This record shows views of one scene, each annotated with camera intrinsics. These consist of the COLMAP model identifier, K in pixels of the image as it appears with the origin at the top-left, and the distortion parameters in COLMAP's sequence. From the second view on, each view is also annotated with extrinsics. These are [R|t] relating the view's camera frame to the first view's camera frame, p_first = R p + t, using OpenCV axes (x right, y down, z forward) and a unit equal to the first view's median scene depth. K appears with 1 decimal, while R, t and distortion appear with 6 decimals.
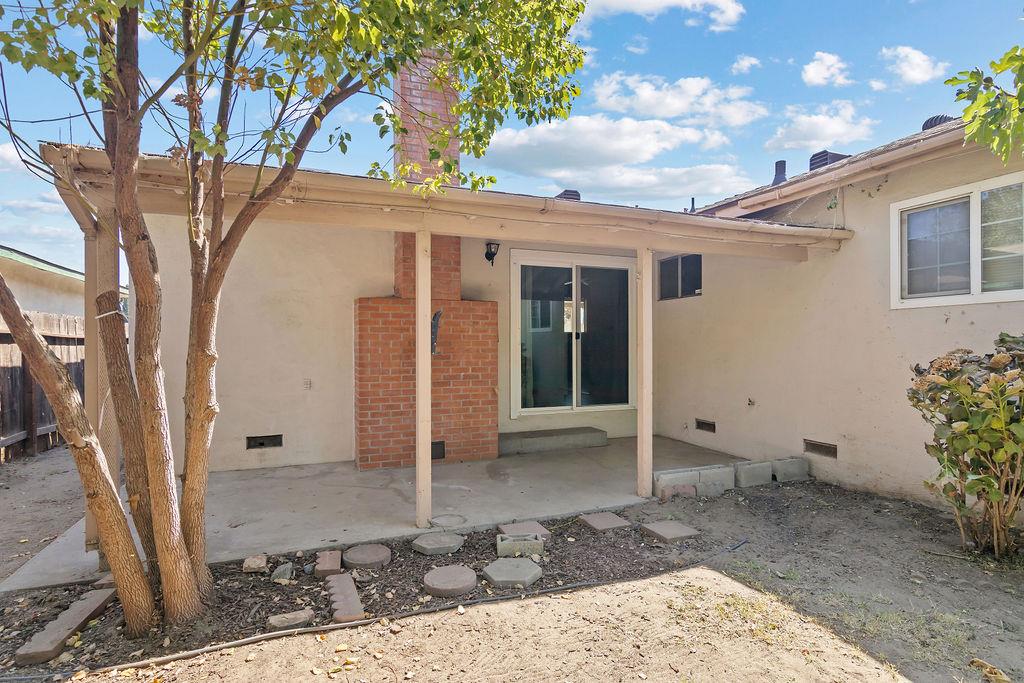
lens RADIAL K [[520.8, 0, 512.0], [0, 520.8, 341.5], [0, 0, 1]] dist [-0.000937, 0.000661]
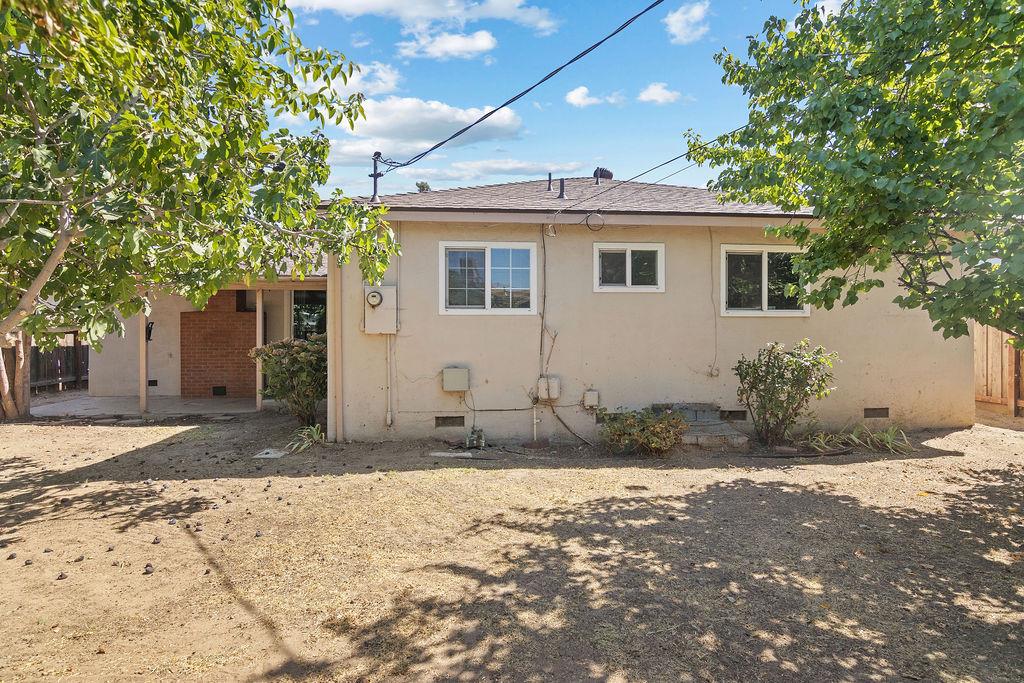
lens RADIAL K [[524.7, 0, 509.4], [0, 524.7, 333.1], [0, 0, 1]] dist [-0.001793, 0.000016]
pose [[0.960835, 0.001905, -0.277115, 1.396936], [0.000715, 0.999956, 0.009352, -0.020277], [0.277121, -0.009184, 0.960791, -0.556485]]
